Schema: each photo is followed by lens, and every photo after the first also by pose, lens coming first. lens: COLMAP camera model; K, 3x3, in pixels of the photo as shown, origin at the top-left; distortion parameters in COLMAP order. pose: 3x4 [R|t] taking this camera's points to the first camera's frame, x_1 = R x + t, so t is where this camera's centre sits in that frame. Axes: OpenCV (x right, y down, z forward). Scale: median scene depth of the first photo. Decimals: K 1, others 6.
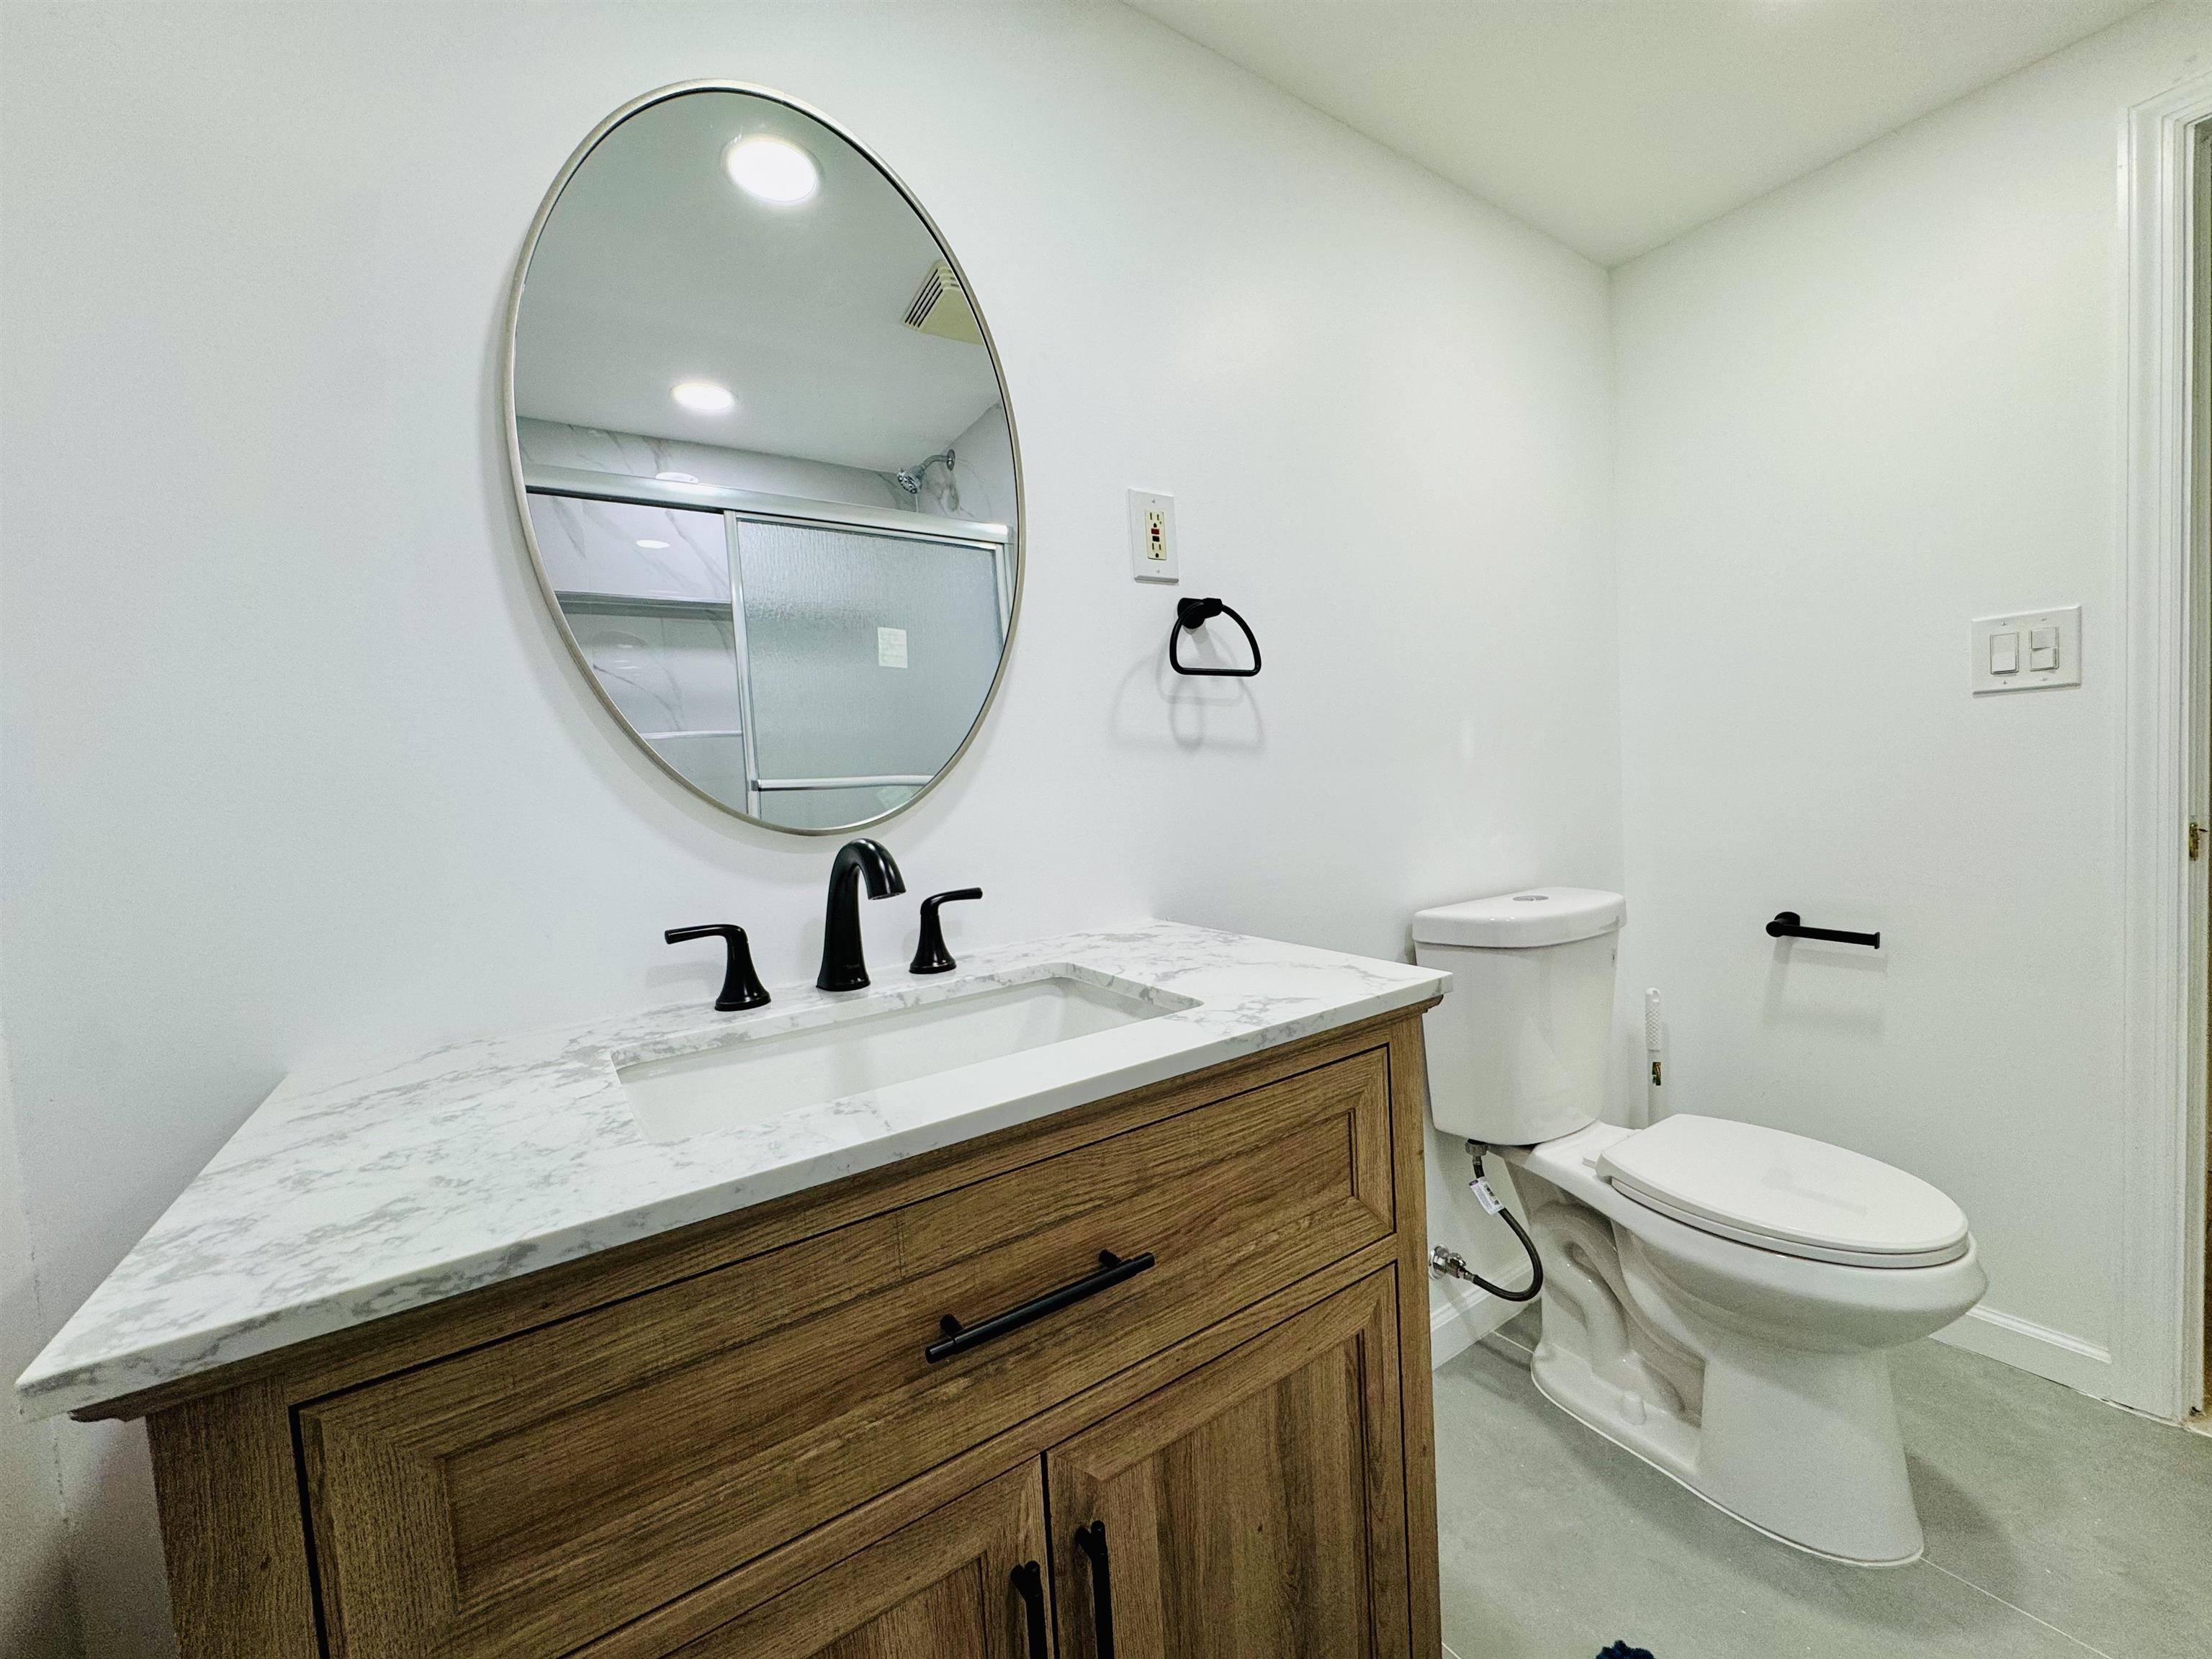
lens RADIAL K [[885.3, 0, 1108.8], [0, 885.3, 831.7], [0, 0, 1]] dist [-0.001687, 0.000339]
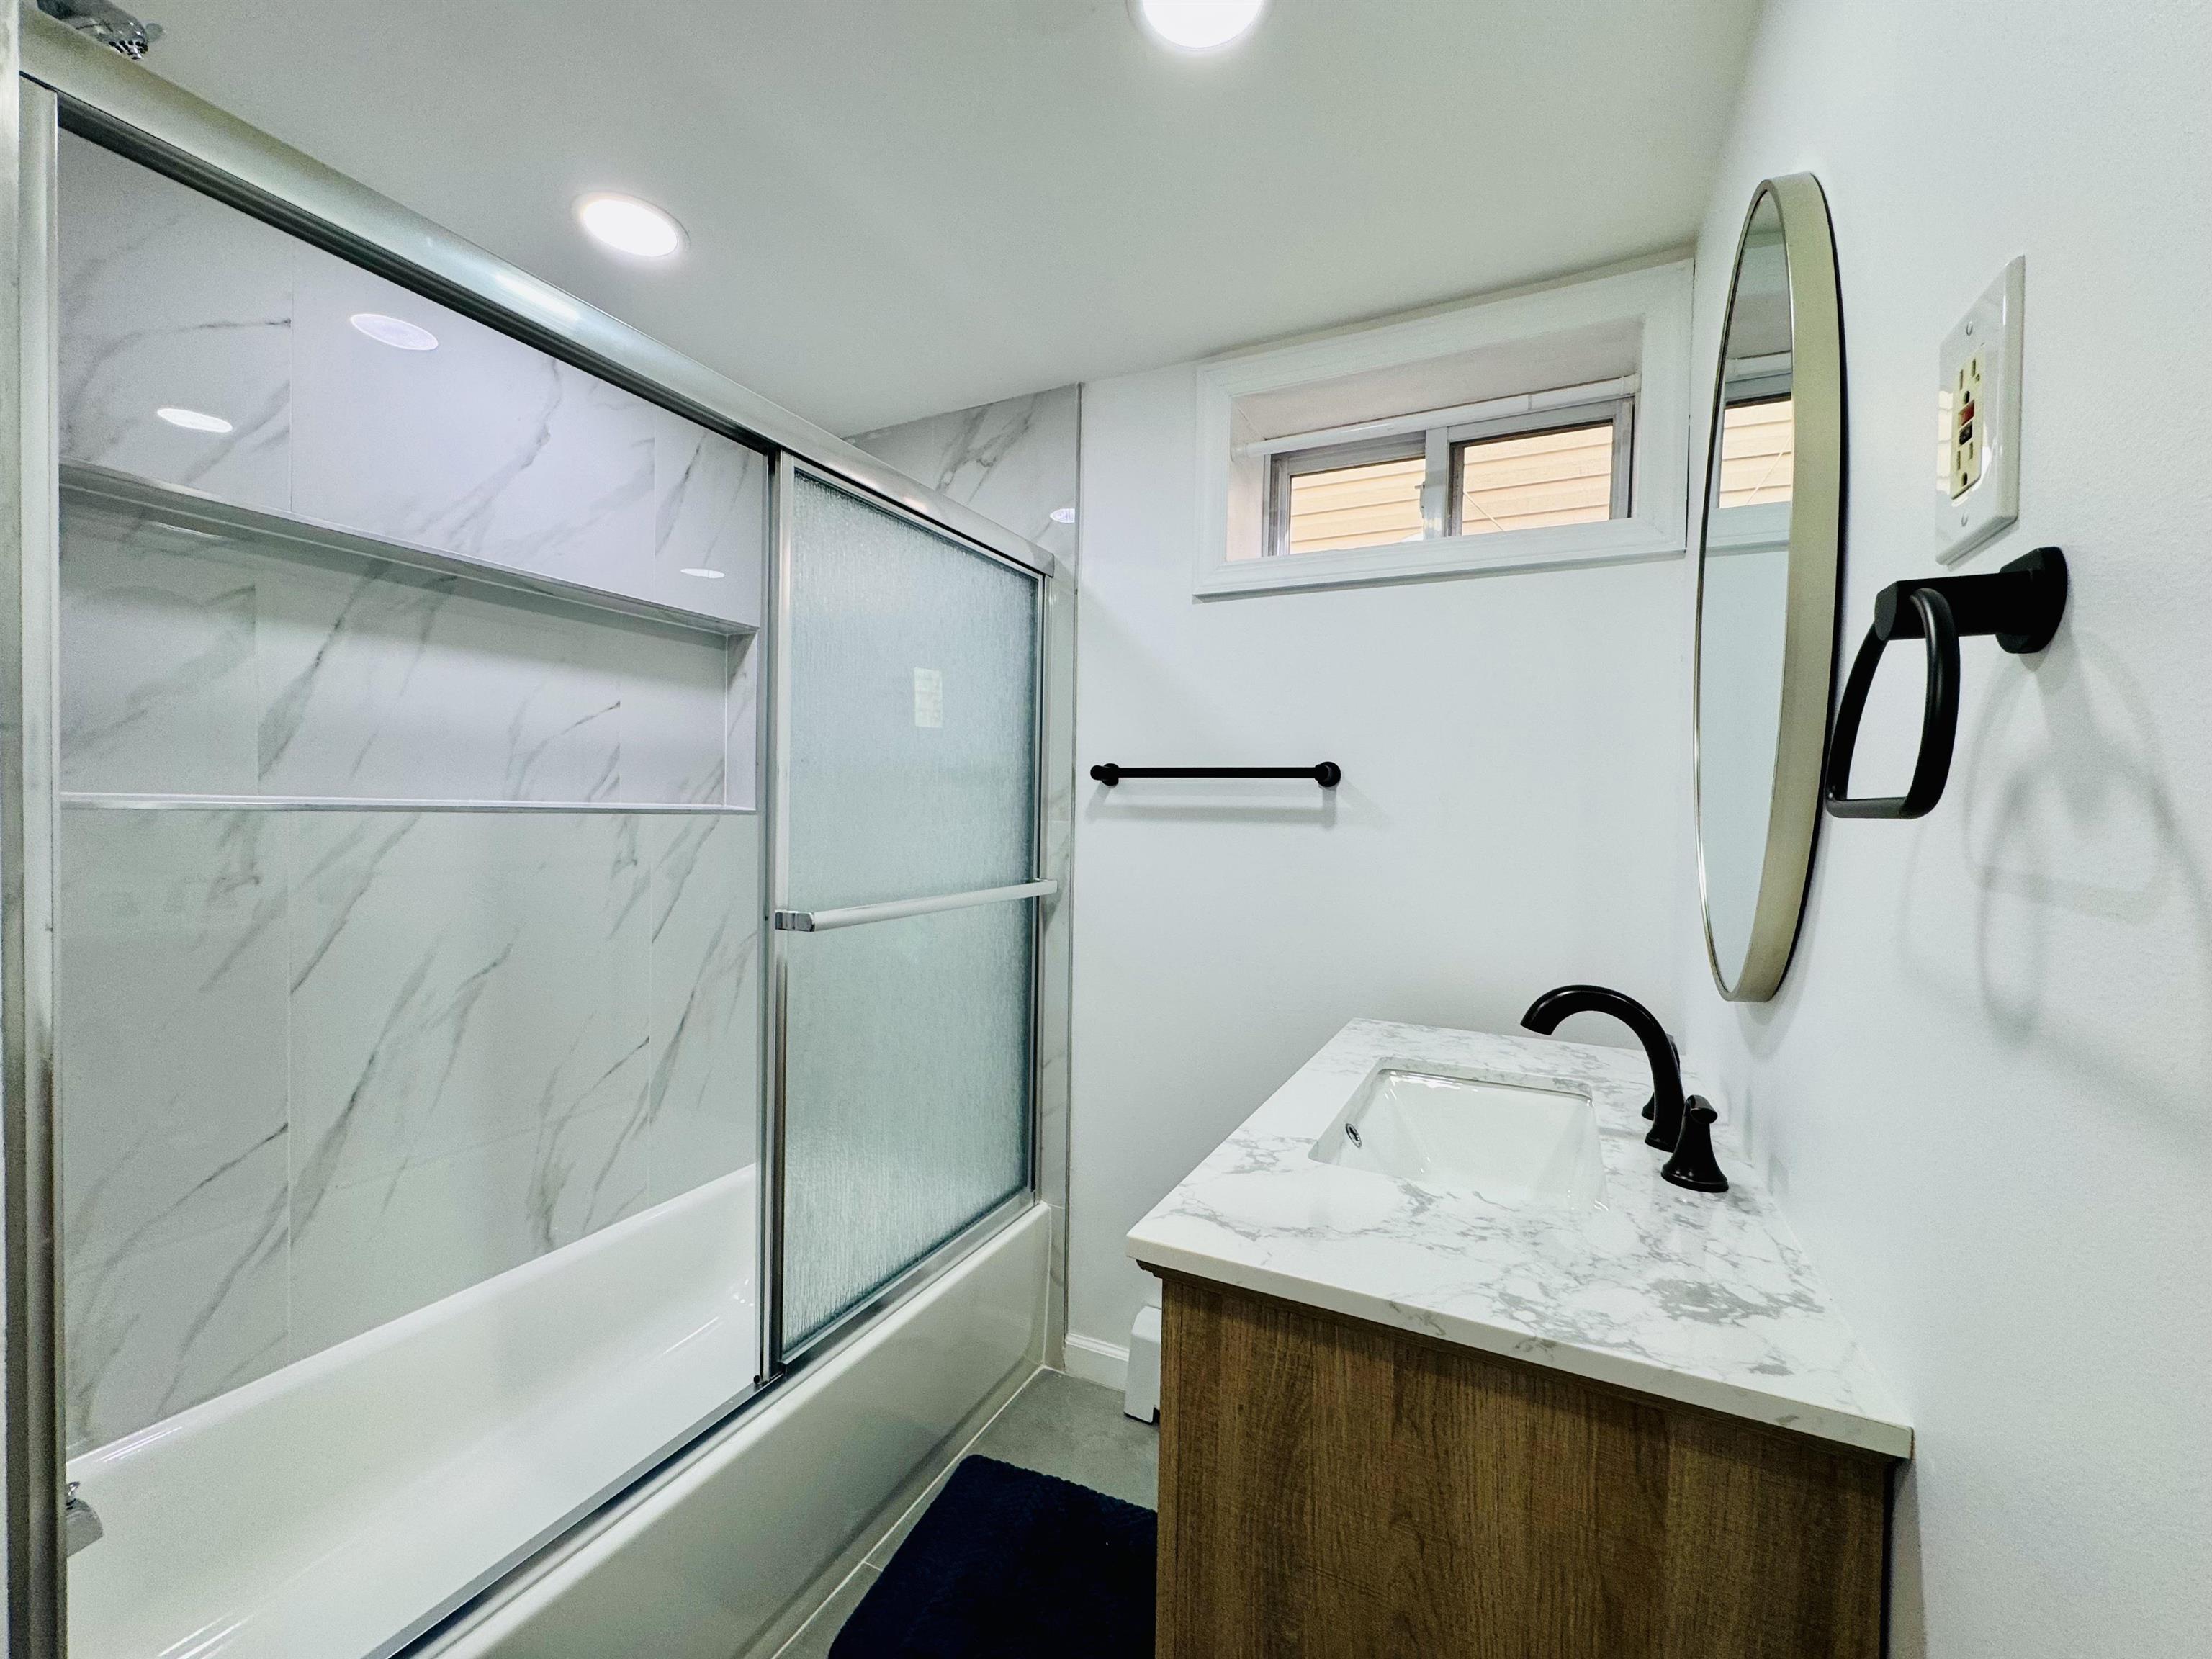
lens RADIAL K [[885.3, 0, 1107.8], [0, 885.3, 826.9], [0, 0, 1]] dist [-0.001687, 0.000339]
pose [[-0.861315, 0.063008, -0.504149, 0.670125], [0.013637, 0.994790, 0.101029, -0.259830], [0.507888, 0.080143, -0.857687, 1.397585]]
